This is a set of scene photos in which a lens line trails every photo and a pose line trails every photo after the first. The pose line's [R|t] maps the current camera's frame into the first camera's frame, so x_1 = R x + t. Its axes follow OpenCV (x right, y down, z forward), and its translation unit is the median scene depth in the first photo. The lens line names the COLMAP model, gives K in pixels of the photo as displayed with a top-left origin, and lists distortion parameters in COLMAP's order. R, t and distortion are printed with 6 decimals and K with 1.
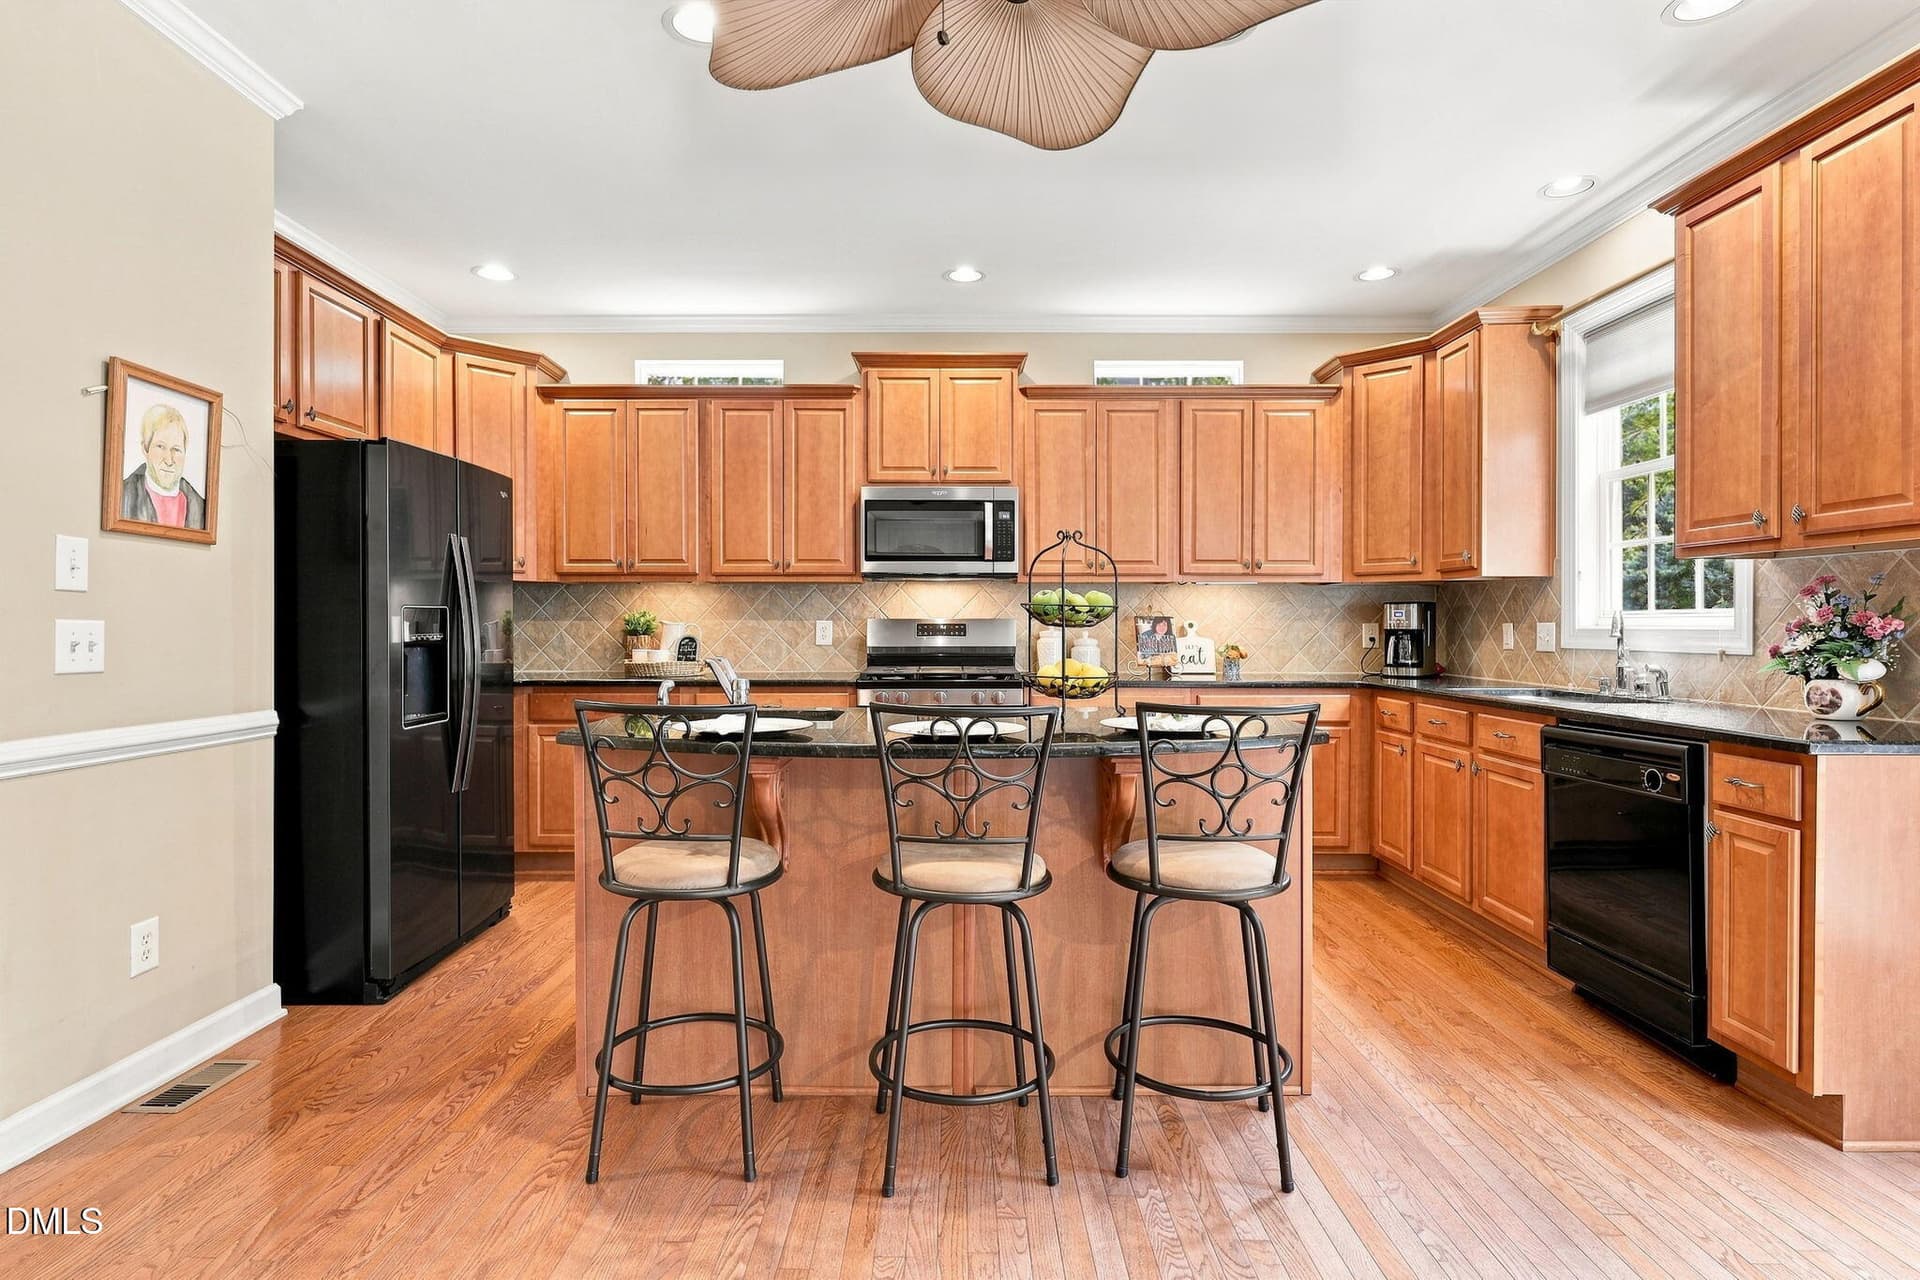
lens RADIAL K [[971.7, 0, 952.7], [0, 971.7, 633.0], [0, 0, 1]] dist [0.001132, -0.001026]
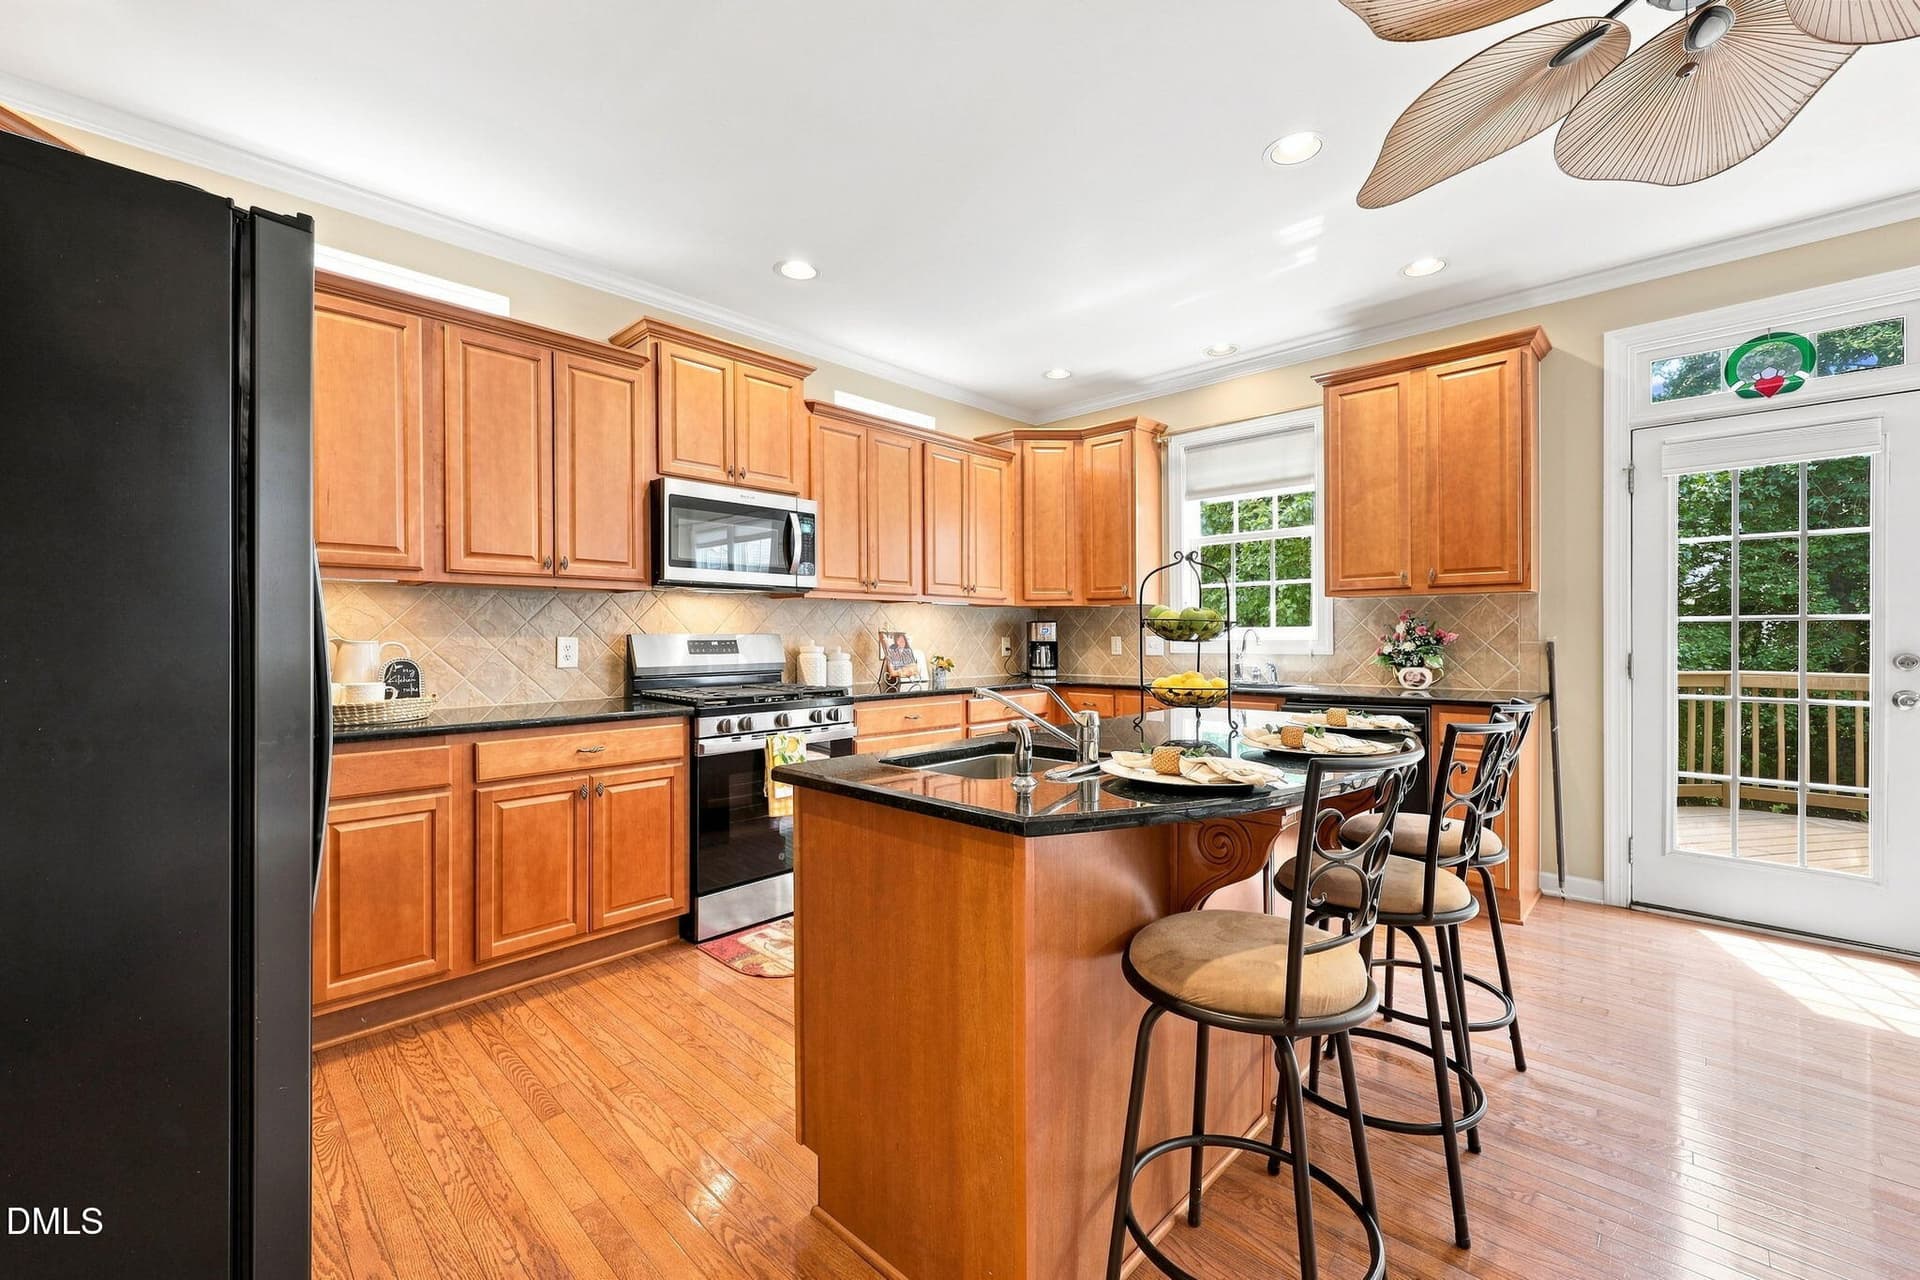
lens RADIAL K [[780.2, 0, 955.1], [0, 780.2, 638.9], [0, 0, 1]] dist [0.014519, -0.000100]
pose [[0.687205, -0.006358, 0.726436, -0.503816], [0.012097, 0.999923, -0.002692, -0.007160], [-0.726363, 0.010638, 0.687229, 0.426971]]
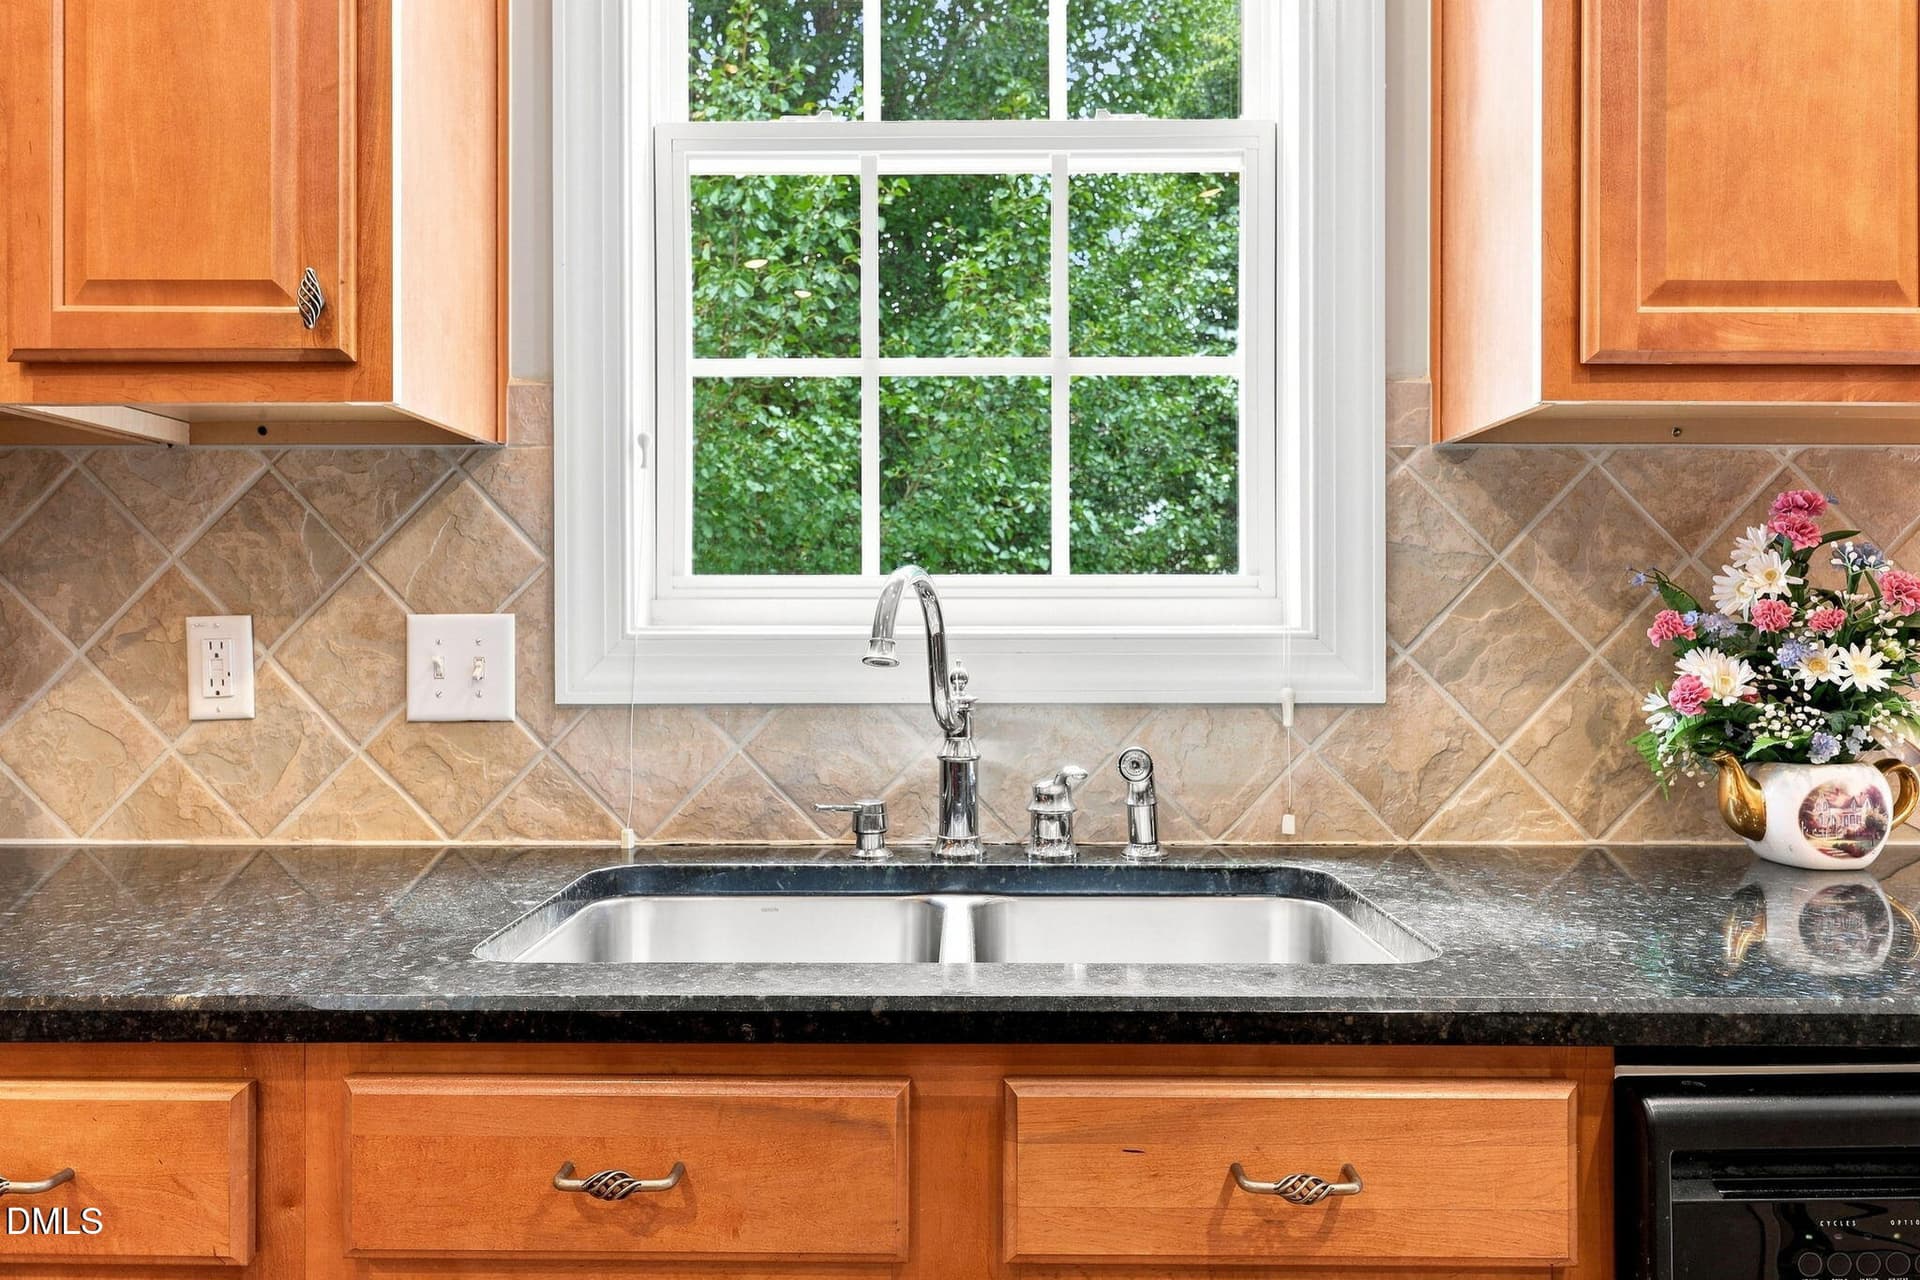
lens RADIAL K [[1358.8, 0, 950.6], [0, 1358.8, 634.5], [0, 0, 1]] dist [-0.002357, -0.004166]
pose [[0.009347, -0.003440, 0.999950, 0.250232], [0.008594, 0.999957, 0.003360, -0.005263], [-0.999919, 0.008562, 0.009376, 0.921013]]
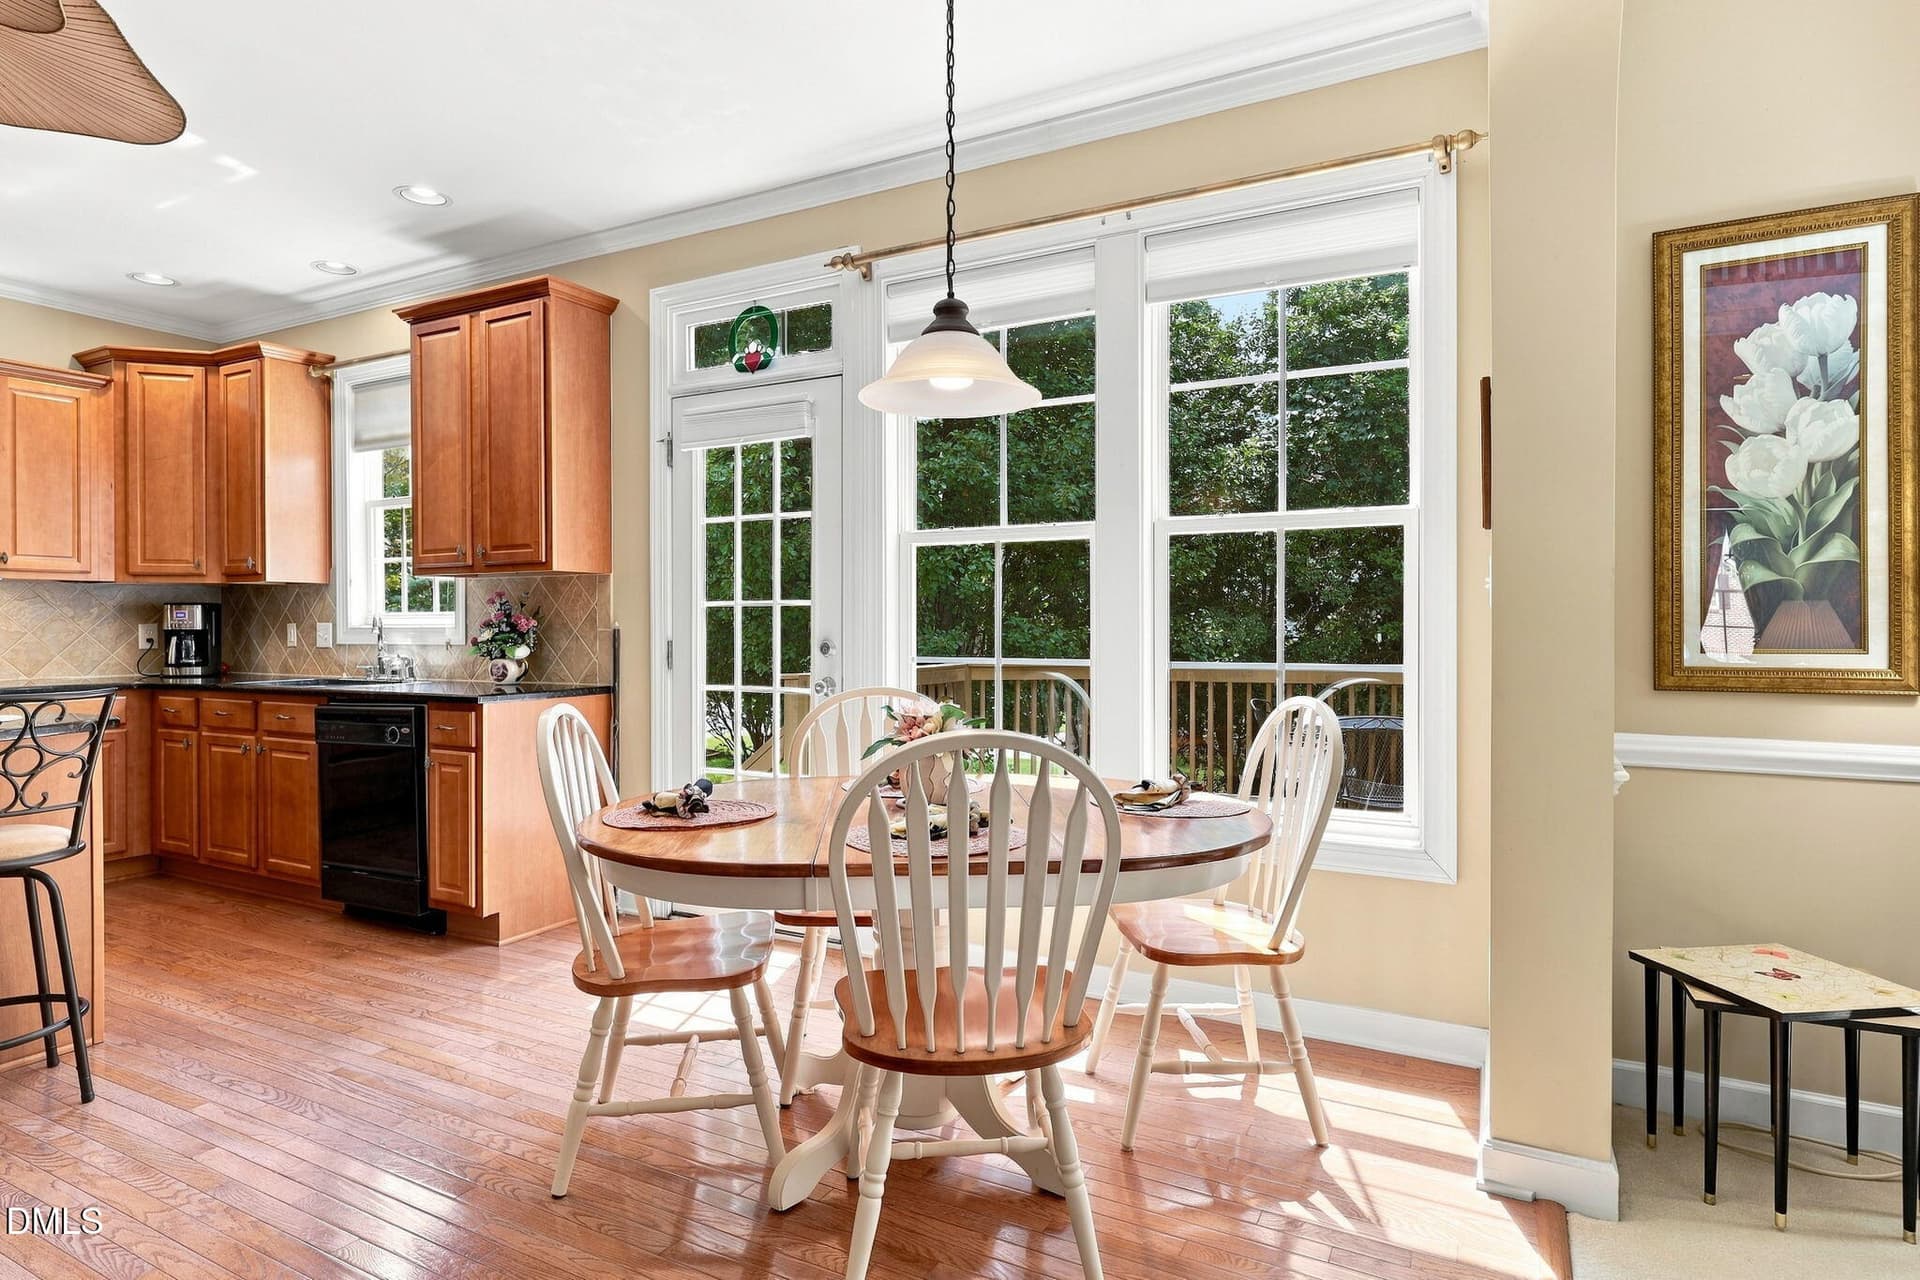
lens RADIAL K [[1045.3, 0, 954.3], [0, 1045.3, 623.2], [0, 0, 1]] dist [-0.001134, 0.002060]
pose [[0.477169, -0.001653, 0.878810, -0.142208], [0.012382, 0.999912, -0.004842, 0.005871], [-0.878724, 0.013192, 0.477148, -0.284805]]
